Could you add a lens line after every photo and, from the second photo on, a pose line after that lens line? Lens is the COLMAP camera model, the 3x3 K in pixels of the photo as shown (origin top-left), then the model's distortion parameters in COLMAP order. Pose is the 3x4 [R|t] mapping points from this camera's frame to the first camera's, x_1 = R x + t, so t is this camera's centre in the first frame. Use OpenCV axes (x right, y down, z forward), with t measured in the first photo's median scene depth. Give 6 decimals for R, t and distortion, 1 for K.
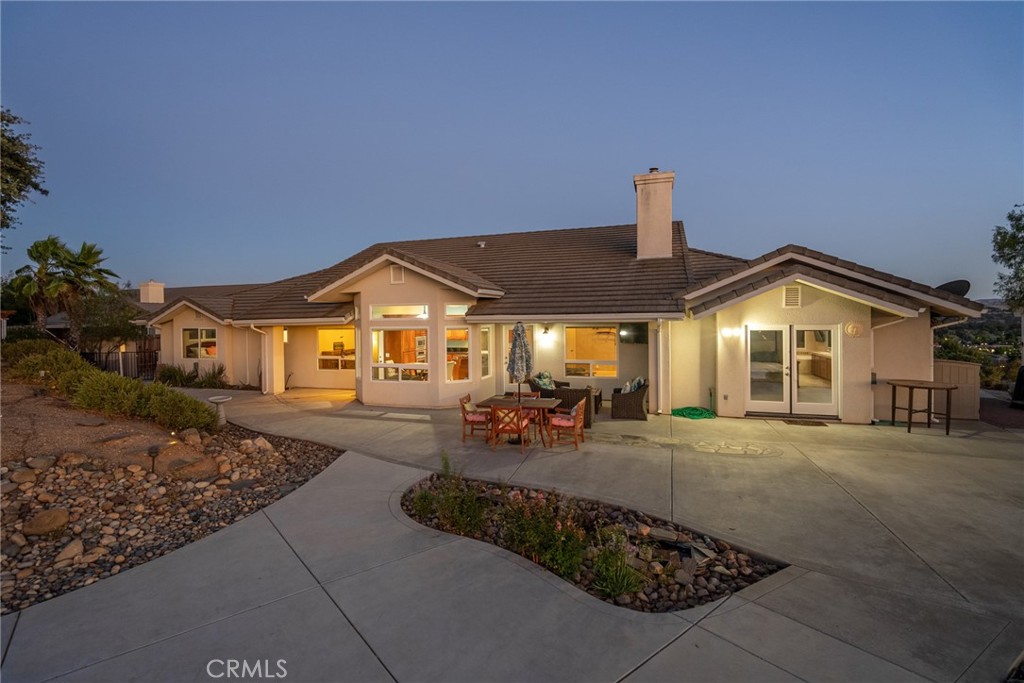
lens RADIAL K [[477.2, 0, 492.6], [0, 477.2, 323.4], [0, 0, 1]] dist [-0.001224, 0.000125]
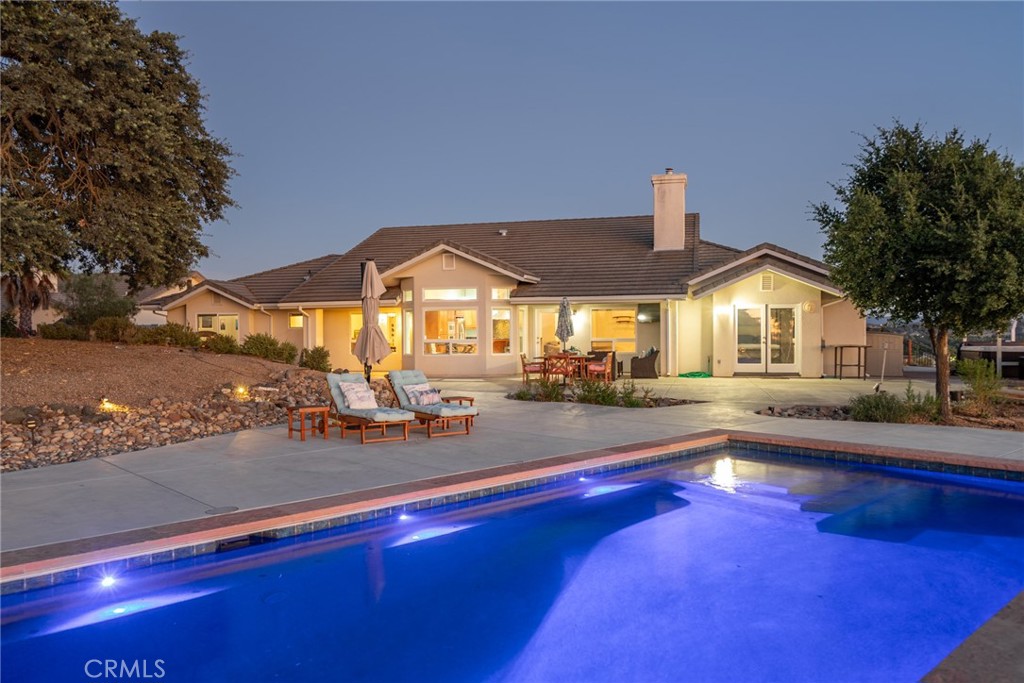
lens RADIAL K [[761.2, 0, 513.0], [0, 761.2, 339.3], [0, 0, 1]] dist [0.001677, -0.000121]
pose [[0.996070, 0.003516, 0.088497, -0.215819], [-0.003290, 0.999991, -0.002693, 0.093279], [-0.088505, 0.002392, 0.996073, -0.881873]]
